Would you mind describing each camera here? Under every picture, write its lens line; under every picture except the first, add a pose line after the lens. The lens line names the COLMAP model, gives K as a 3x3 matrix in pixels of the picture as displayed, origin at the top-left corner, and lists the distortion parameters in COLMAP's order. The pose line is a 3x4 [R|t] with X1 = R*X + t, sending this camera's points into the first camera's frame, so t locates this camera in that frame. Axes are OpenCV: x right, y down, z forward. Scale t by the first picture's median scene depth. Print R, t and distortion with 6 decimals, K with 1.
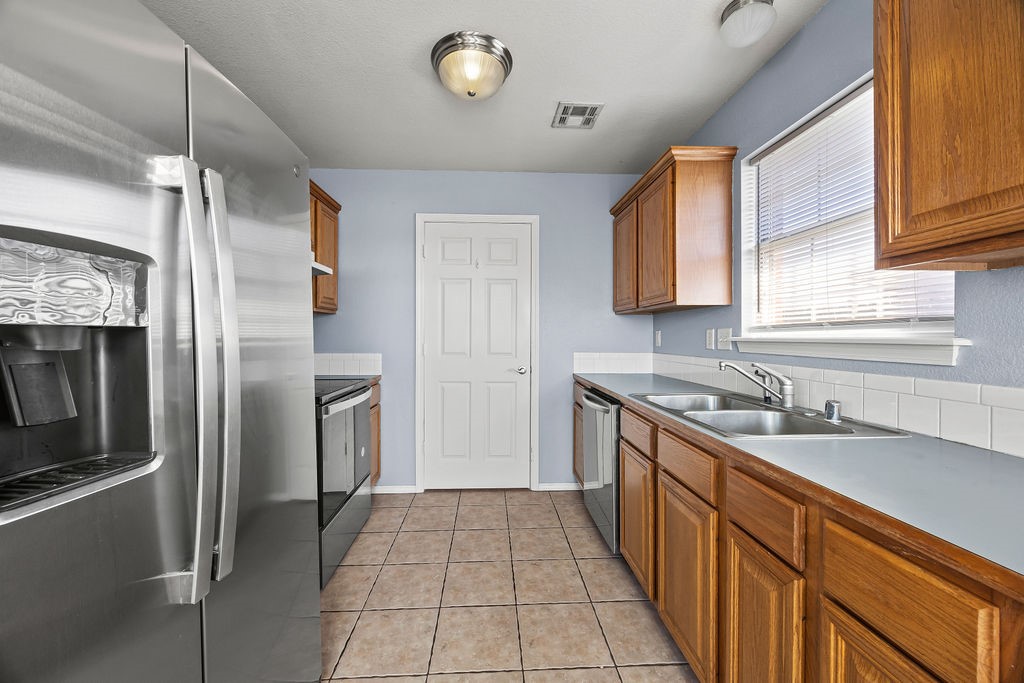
lens RADIAL K [[387.0, 0, 512.7], [0, 387.0, 339.1], [0, 0, 1]] dist [-0.001572, -0.000108]
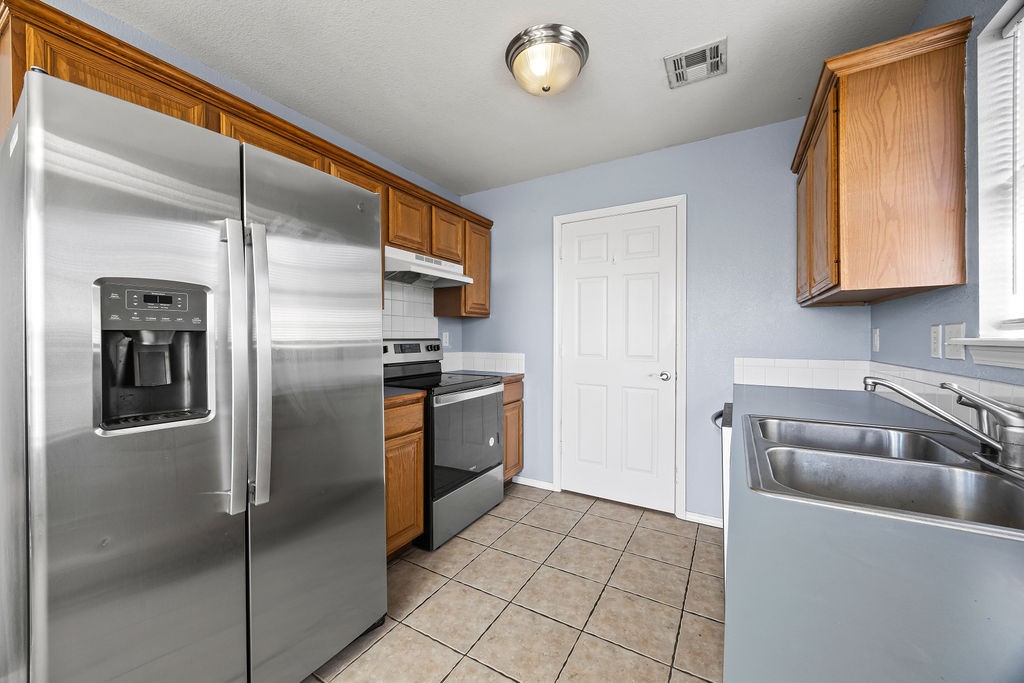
lens RADIAL K [[388.2, 0, 508.7], [0, 388.2, 339.3], [0, 0, 1]] dist [-0.001395, -0.000019]
pose [[0.834058, 0.002381, -0.551672, 0.291206], [-0.003991, 0.999991, -0.001717, 0.000294], [0.551663, 0.003634, 0.834059, 0.108604]]
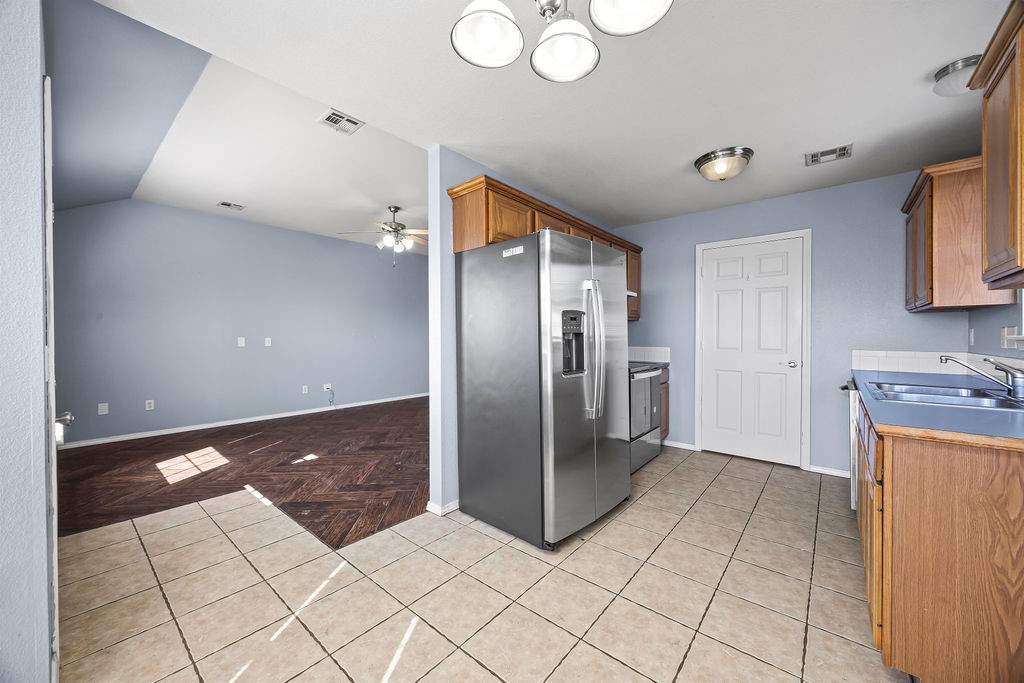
lens RADIAL K [[388.2, 0, 508.7], [0, 388.2, 339.3], [0, 0, 1]] dist [-0.001395, -0.000019]
pose [[0.727761, 0.006018, -0.685804, 0.278644], [-0.004085, 0.999982, 0.004440, 0.004674], [0.685818, -0.000430, 0.727773, -0.595438]]
